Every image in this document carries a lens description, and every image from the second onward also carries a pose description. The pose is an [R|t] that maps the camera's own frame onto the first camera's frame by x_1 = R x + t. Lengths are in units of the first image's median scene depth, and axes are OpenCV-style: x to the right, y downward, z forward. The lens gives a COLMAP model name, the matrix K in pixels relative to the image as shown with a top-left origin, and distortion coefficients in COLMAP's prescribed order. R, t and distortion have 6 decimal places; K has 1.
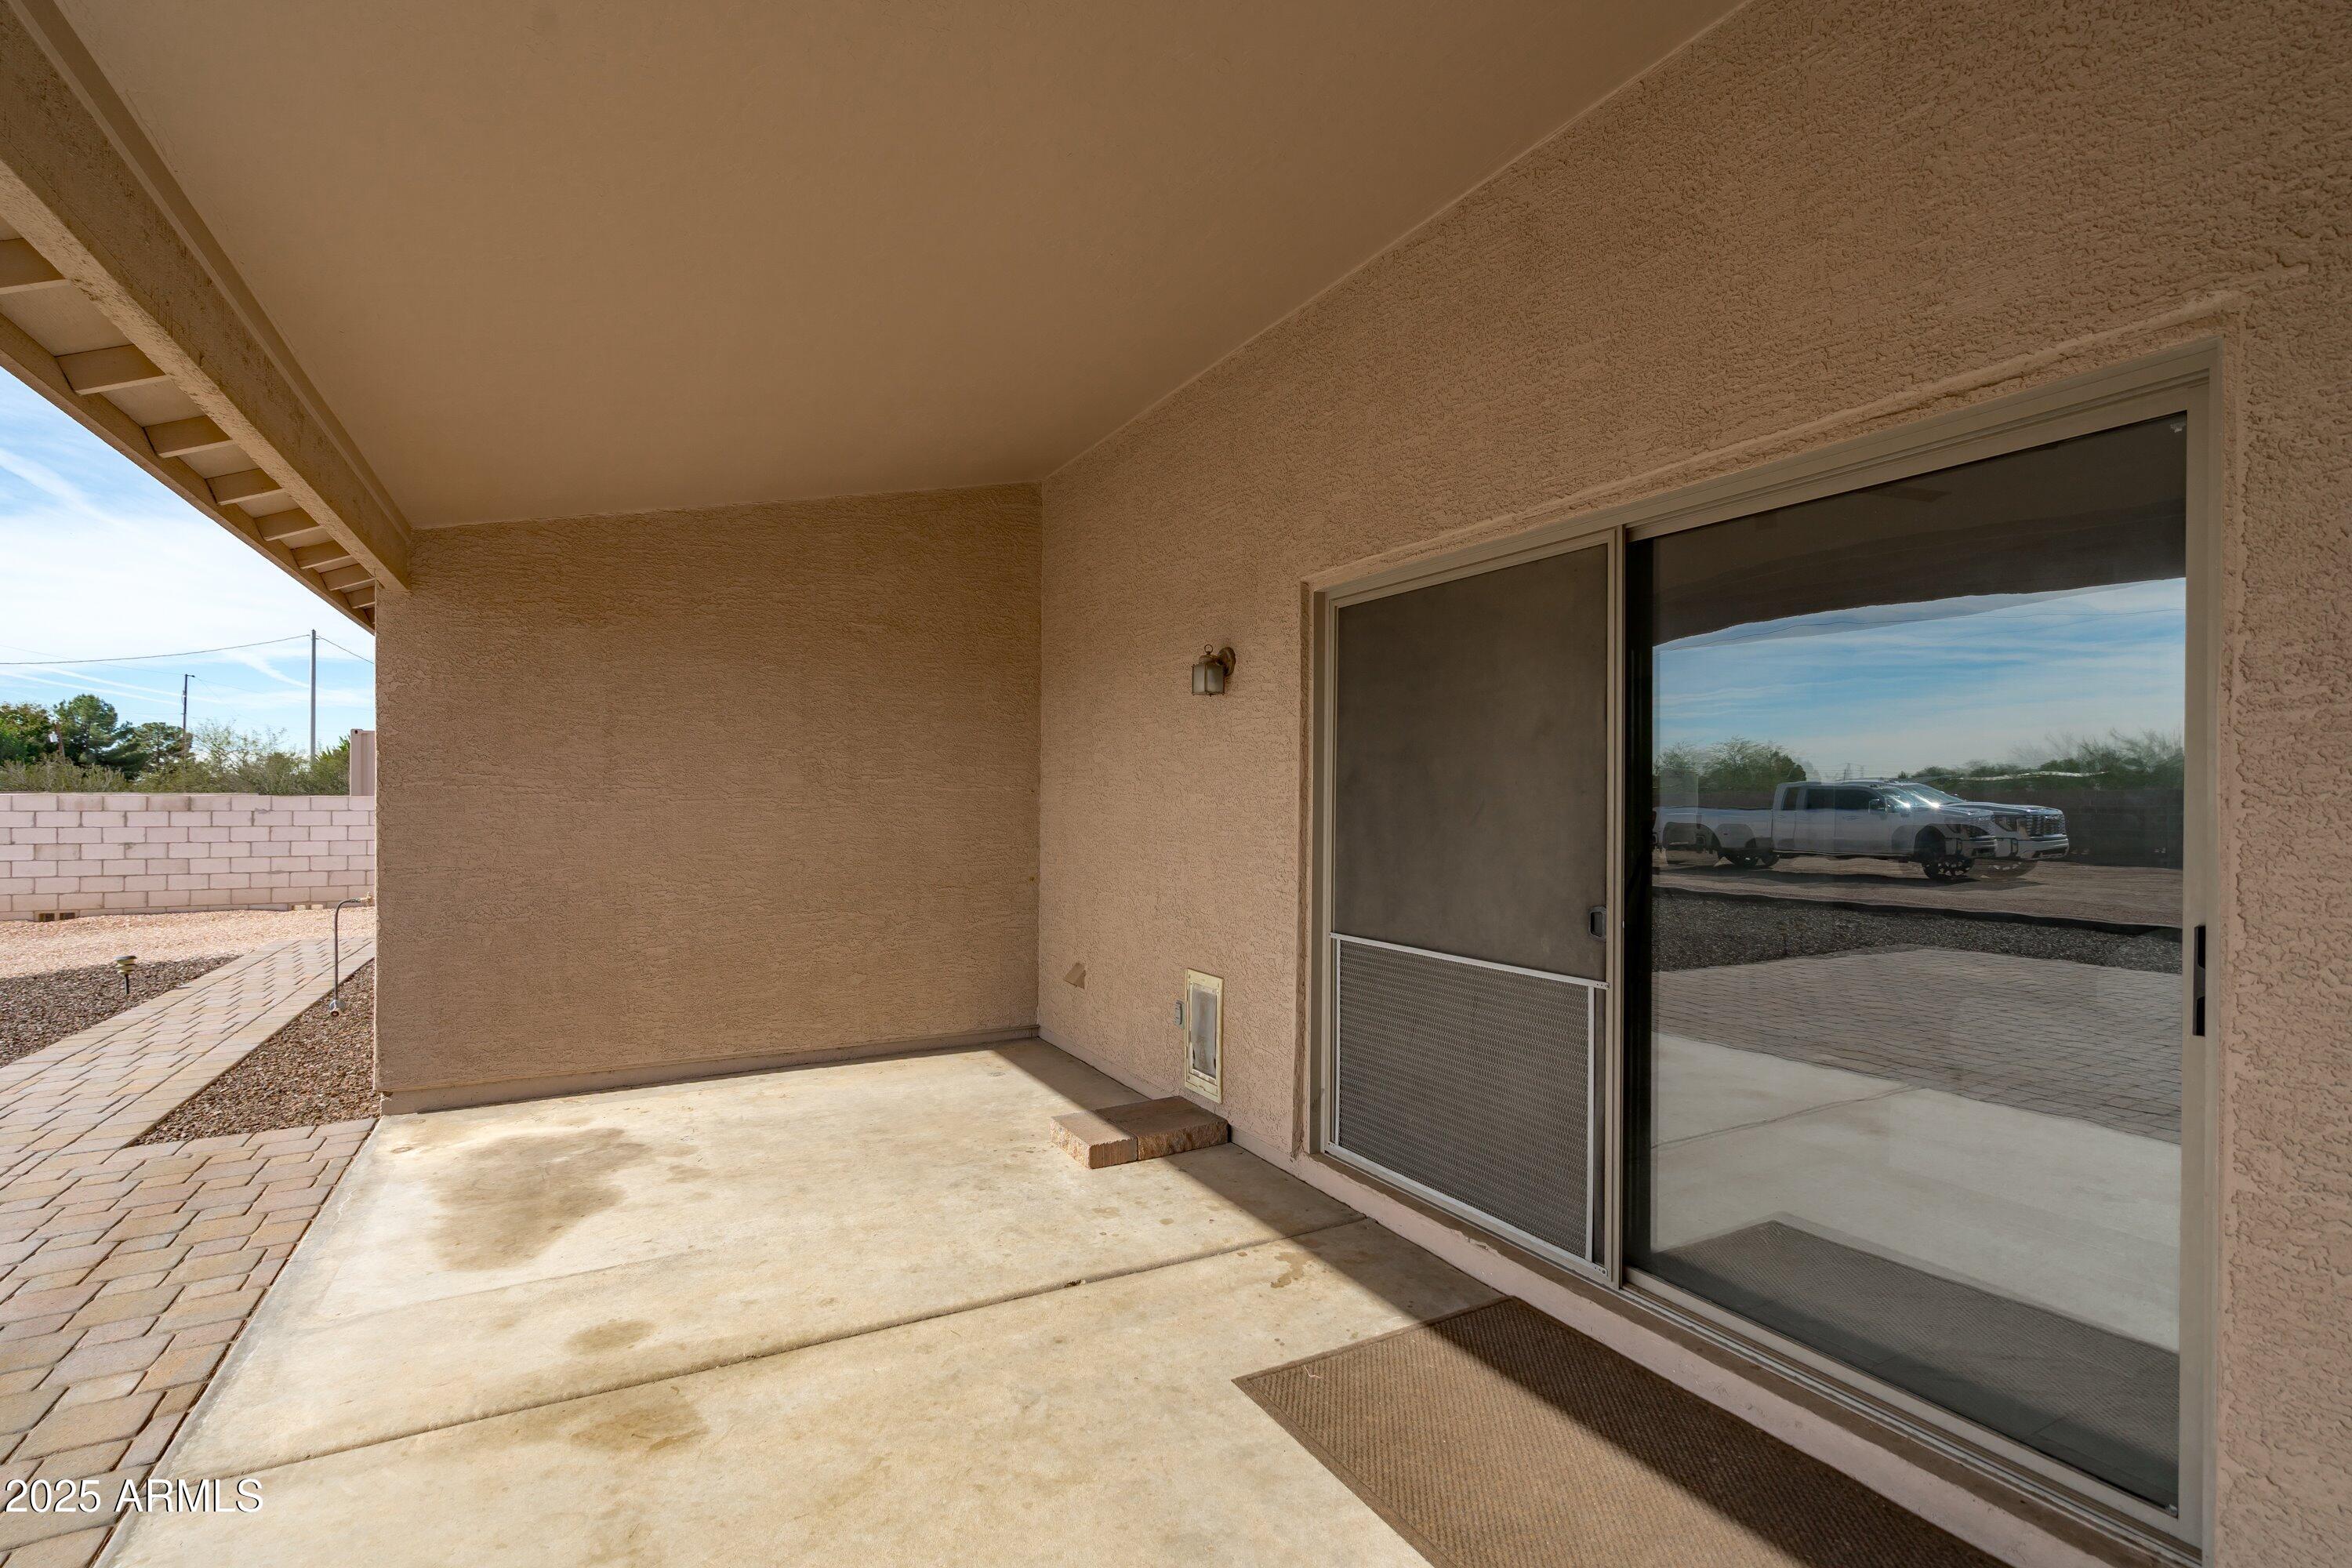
lens RADIAL K [[1078.4, 0, 1177.3], [0, 1078.4, 785.2], [0, 0, 1]] dist [-0.011224, -0.000111]
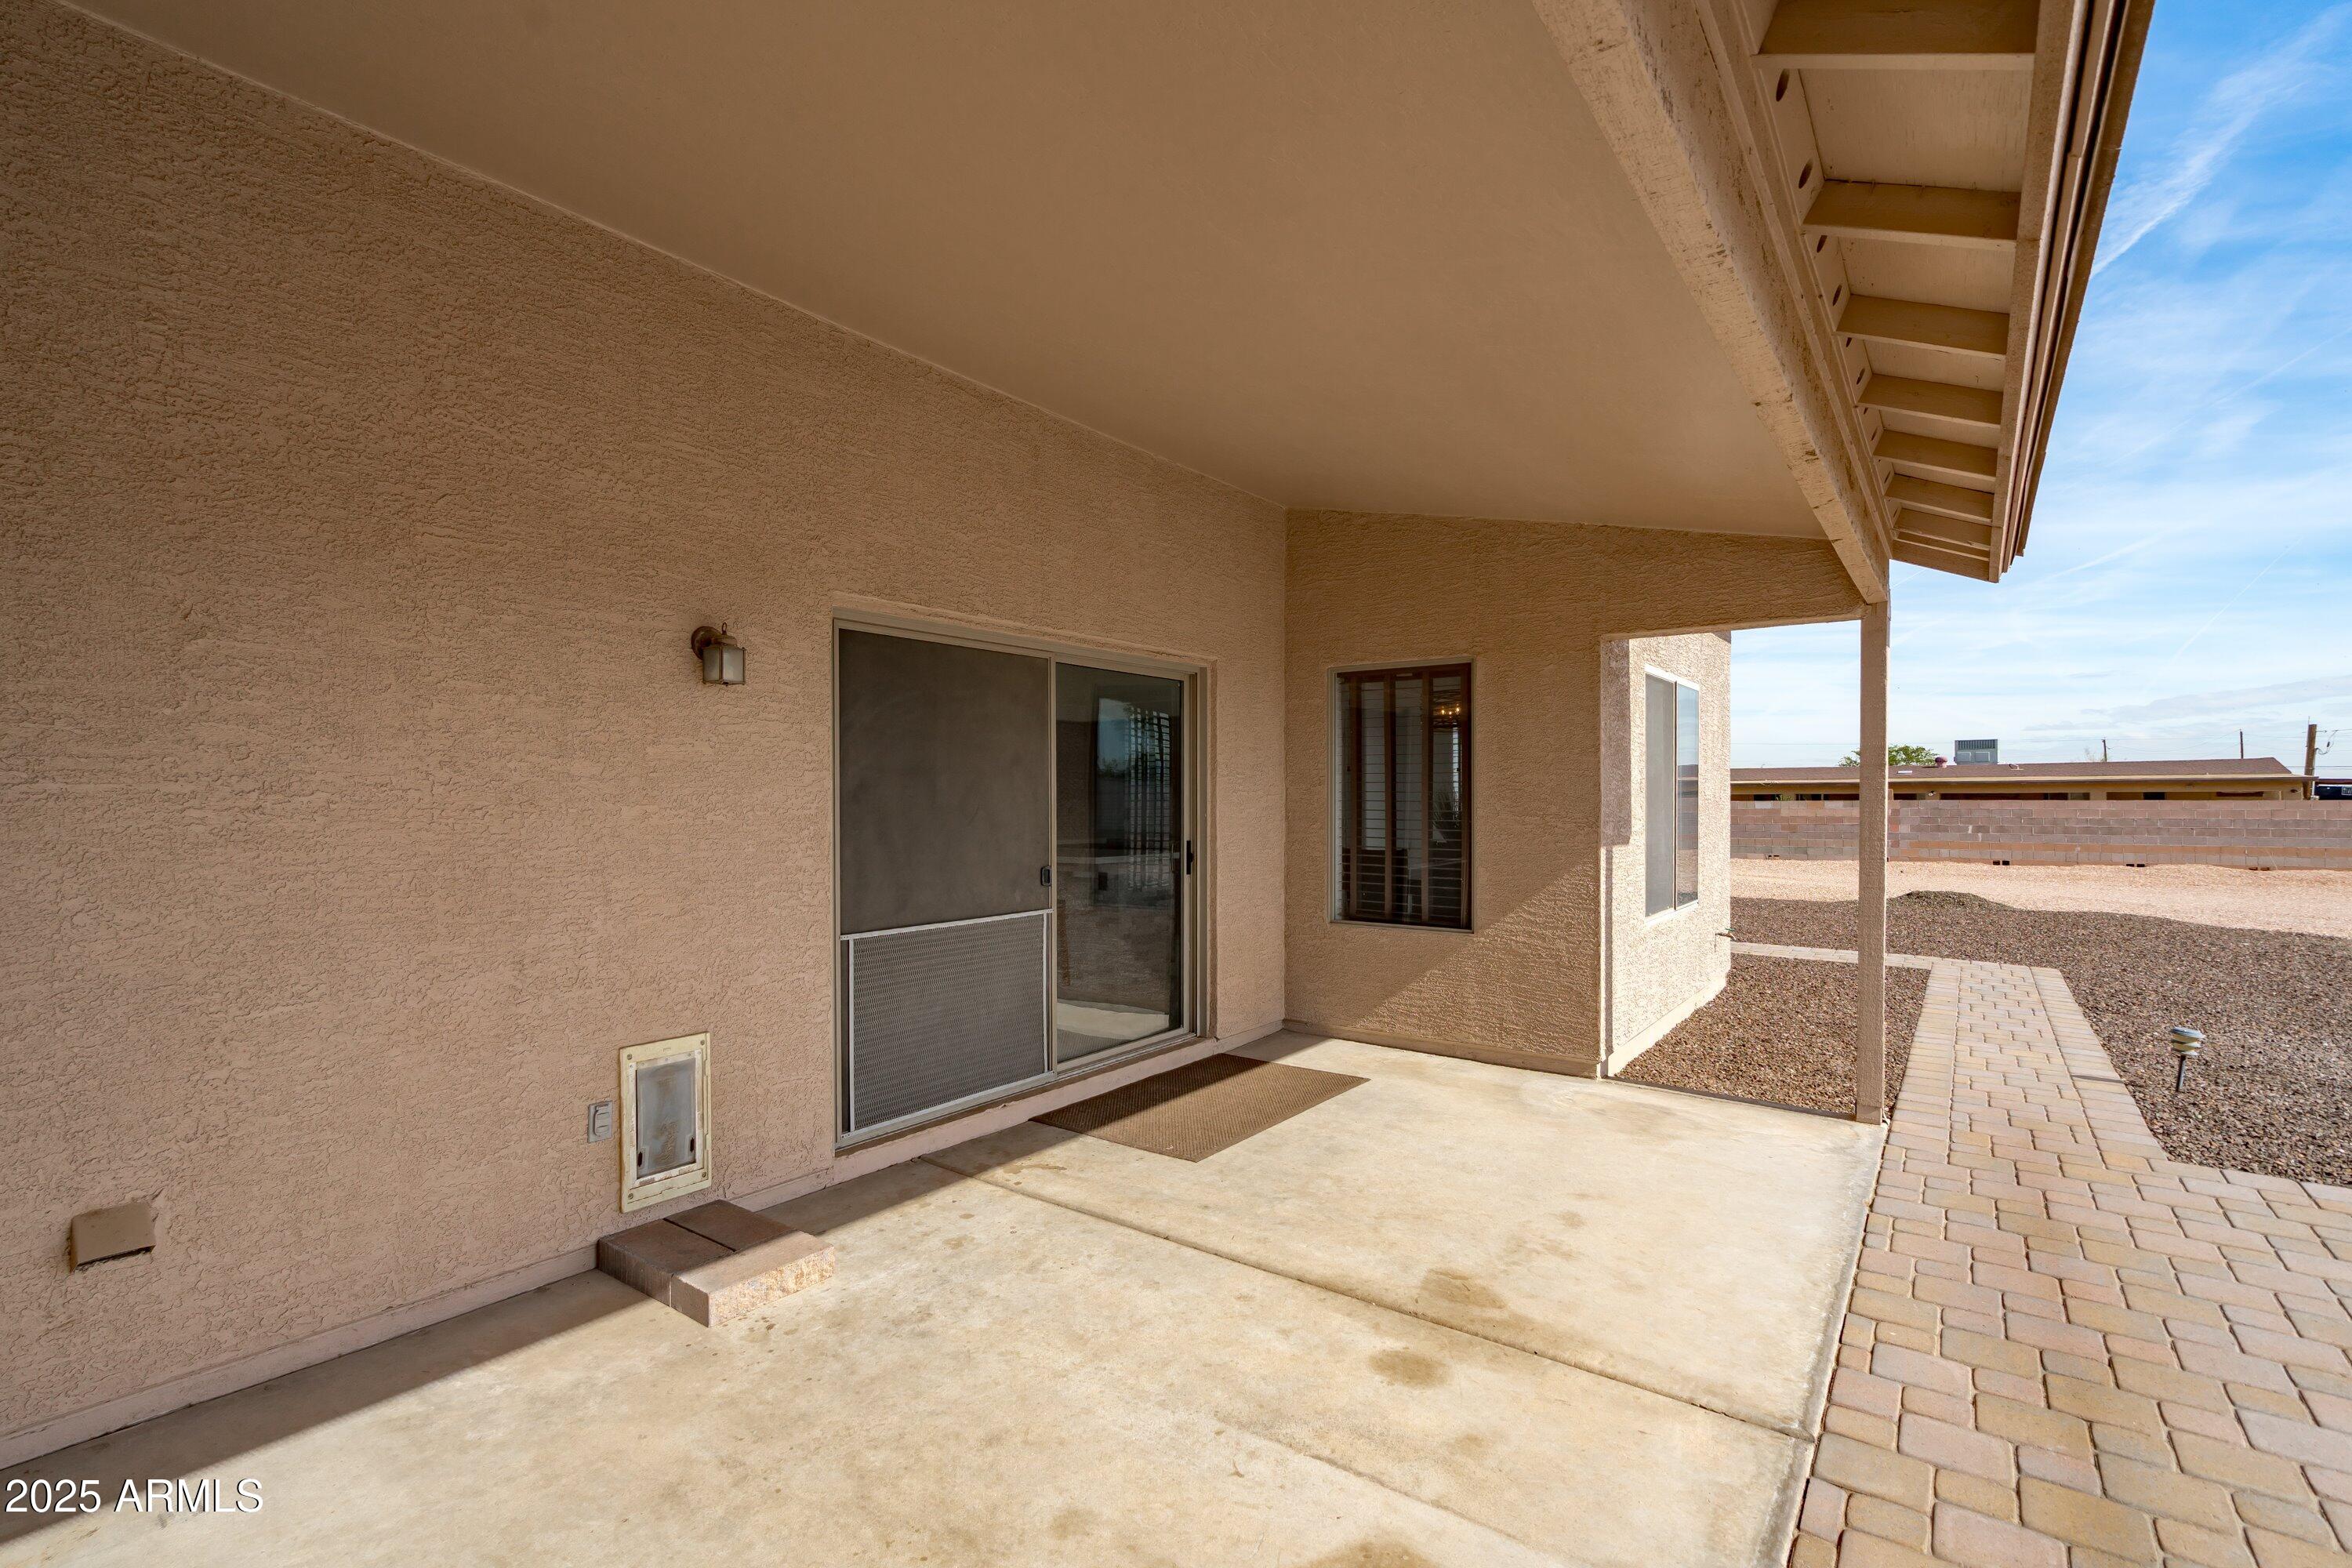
lens RADIAL K [[1078.4, 0, 1177.3], [0, 1078.4, 785.2], [0, 0, 1]] dist [-0.011224, -0.000111]
pose [[-0.425777, 0.008101, 0.904792, -1.200554], [-0.005784, 0.999915, -0.011675, 0.000363], [-0.904810, -0.010205, -0.425694, 1.459110]]
